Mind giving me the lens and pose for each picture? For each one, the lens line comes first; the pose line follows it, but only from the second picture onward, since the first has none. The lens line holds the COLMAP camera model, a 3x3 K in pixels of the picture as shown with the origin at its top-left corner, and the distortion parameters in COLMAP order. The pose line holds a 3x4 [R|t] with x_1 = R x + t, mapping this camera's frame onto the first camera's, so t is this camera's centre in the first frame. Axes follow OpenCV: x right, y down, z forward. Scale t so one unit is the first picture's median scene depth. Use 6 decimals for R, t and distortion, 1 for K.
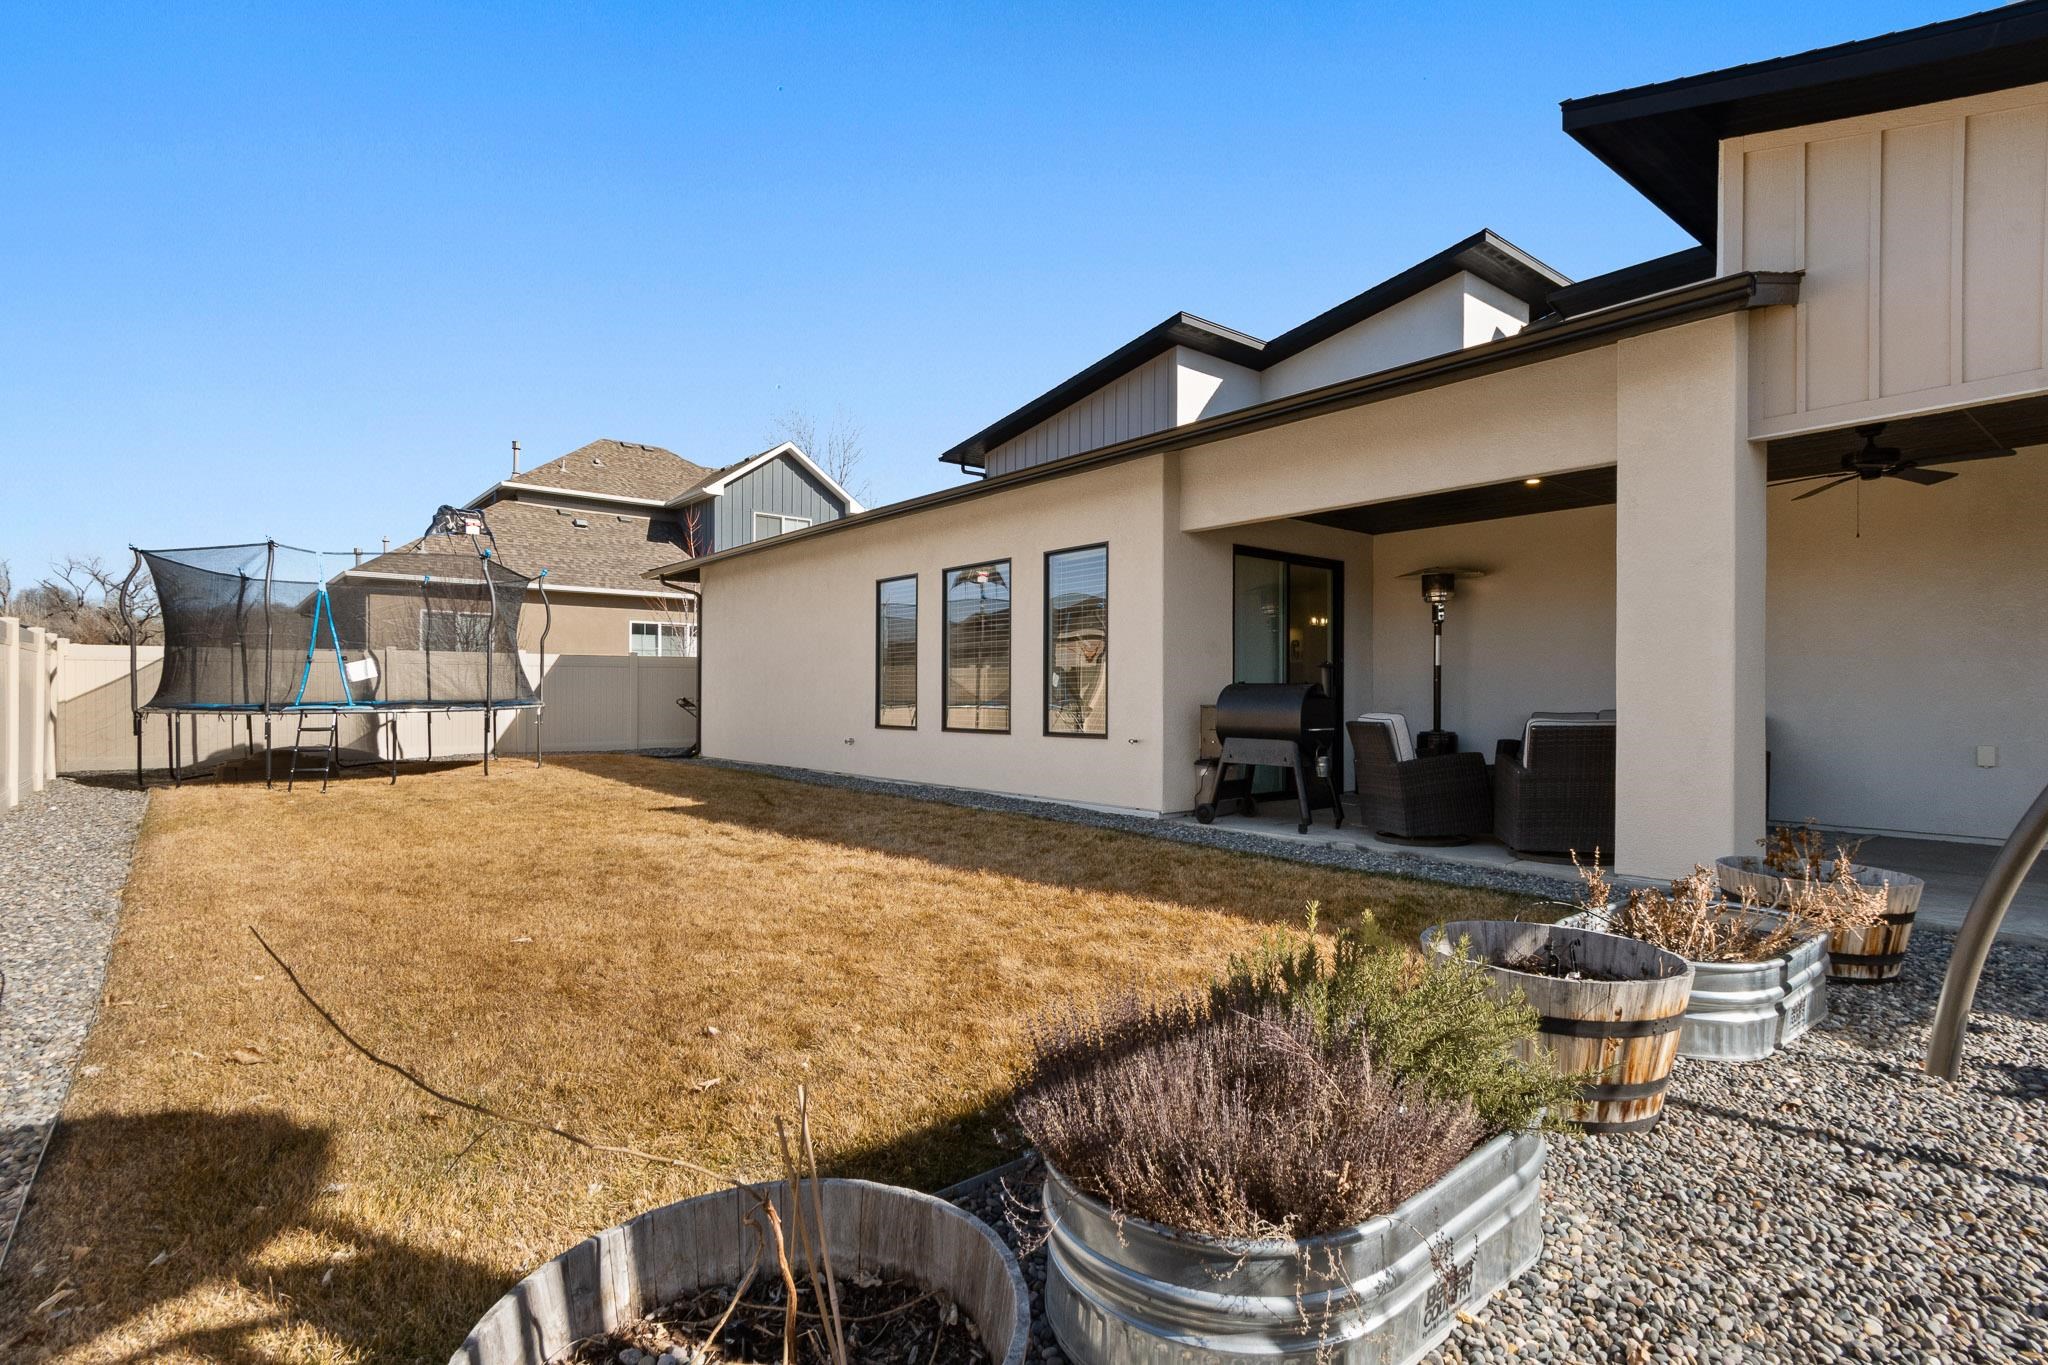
lens RADIAL K [[992.7, 0, 1023.2], [0, 992.7, 684.1], [0, 0, 1]] dist [0.003776, 0.004290]
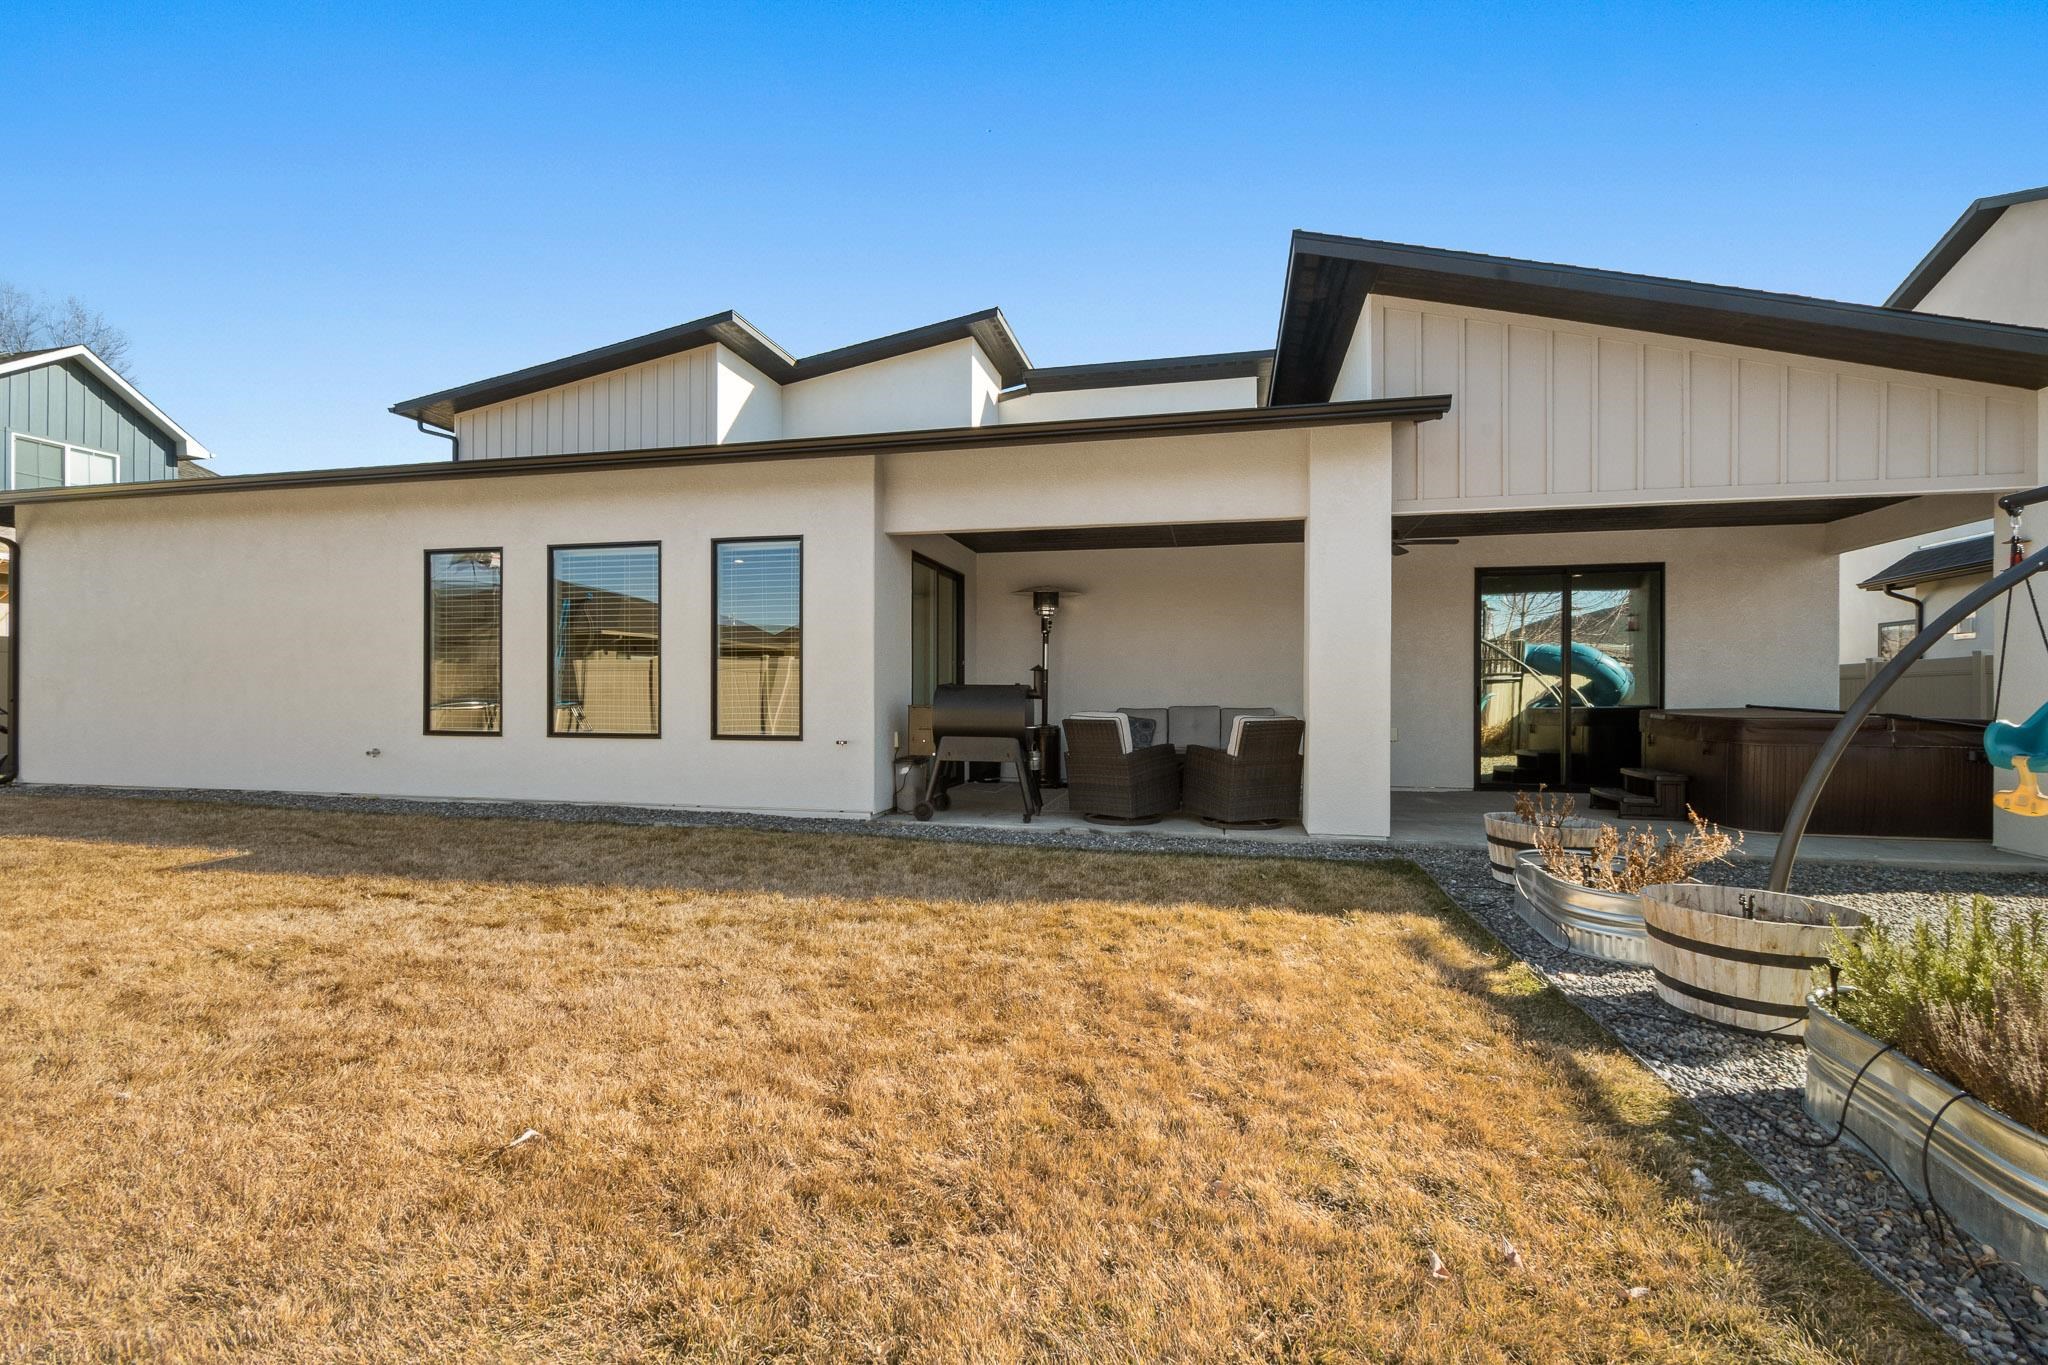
lens RADIAL K [[888.7, 0, 1030.8], [0, 888.7, 692.1], [0, 0, 1]] dist [0.000237, -0.000146]
pose [[0.802296, 0.000361, 0.596926, -0.230962], [-0.008880, 0.999896, 0.011331, -0.003449], [-0.596860, -0.014392, 0.802216, 0.164568]]
